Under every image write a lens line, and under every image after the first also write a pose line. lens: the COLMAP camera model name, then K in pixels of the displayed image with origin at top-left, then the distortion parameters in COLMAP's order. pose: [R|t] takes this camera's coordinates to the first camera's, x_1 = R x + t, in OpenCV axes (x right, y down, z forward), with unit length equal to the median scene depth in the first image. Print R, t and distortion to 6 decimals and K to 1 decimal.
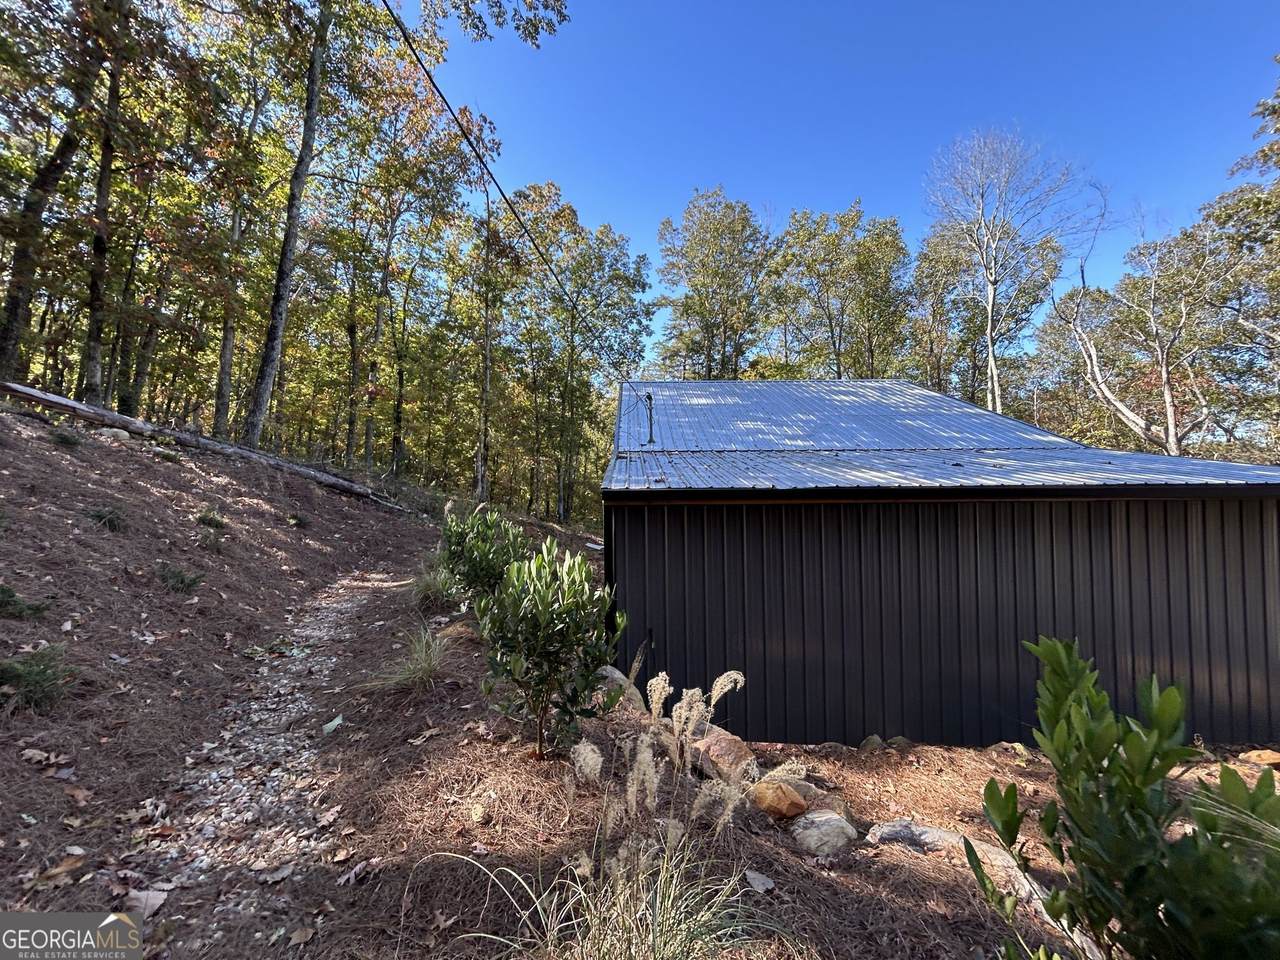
lens RADIAL K [[505.7, 0, 640.0], [0, 505.7, 480.0], [0, 0, 1]] dist [0.001259, -0.000017]
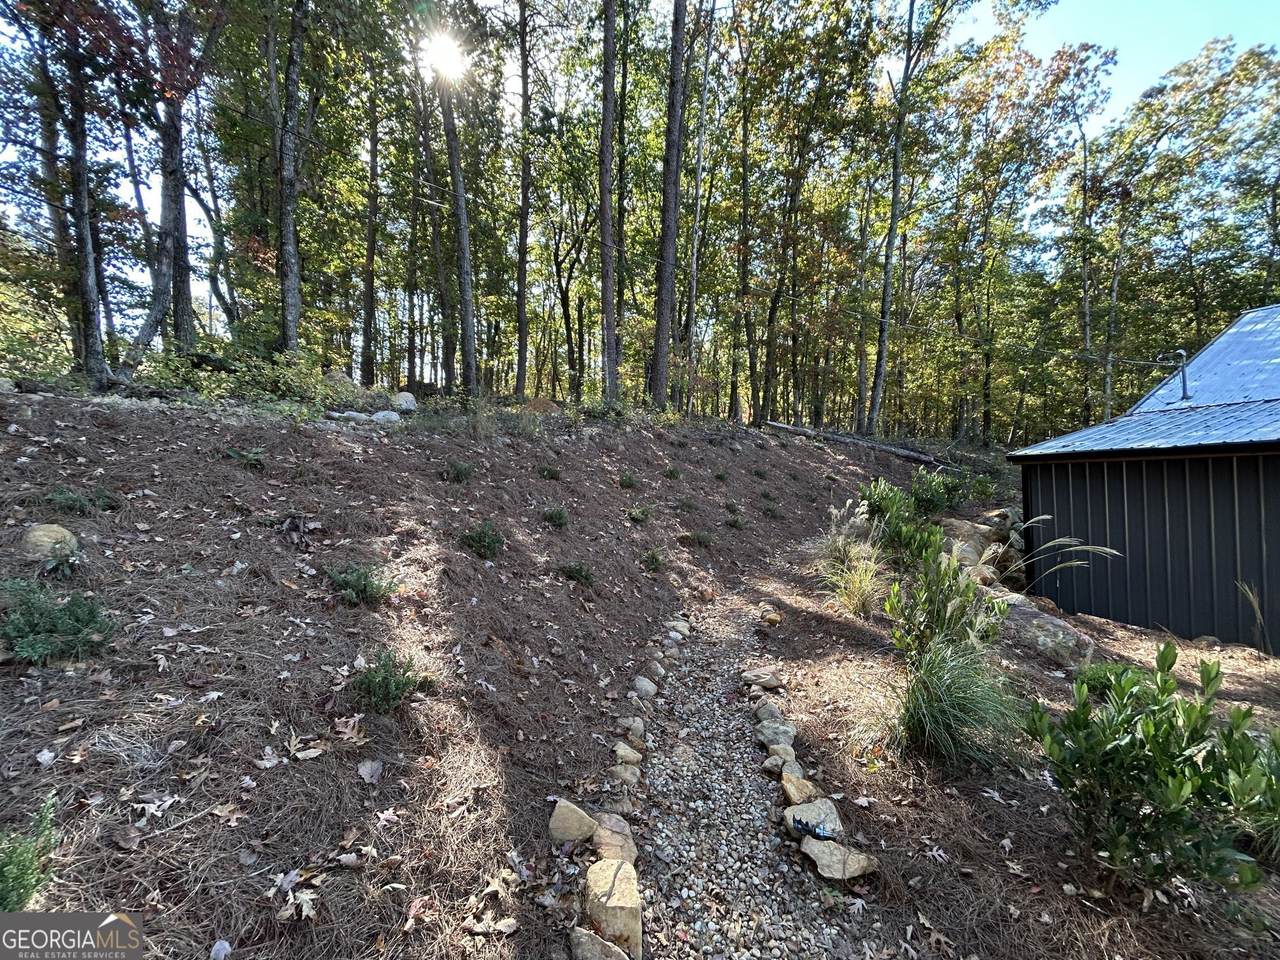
lens RADIAL K [[517.8, 0, 640.0], [0, 517.8, 480.0], [0, 0, 1]] dist [0.001210, 0.000075]
pose [[0.405616, -0.003497, -0.914037, 0.166977], [0.063192, 0.997707, 0.024225, -0.002589], [0.911856, -0.067586, 0.404907, -0.126089]]
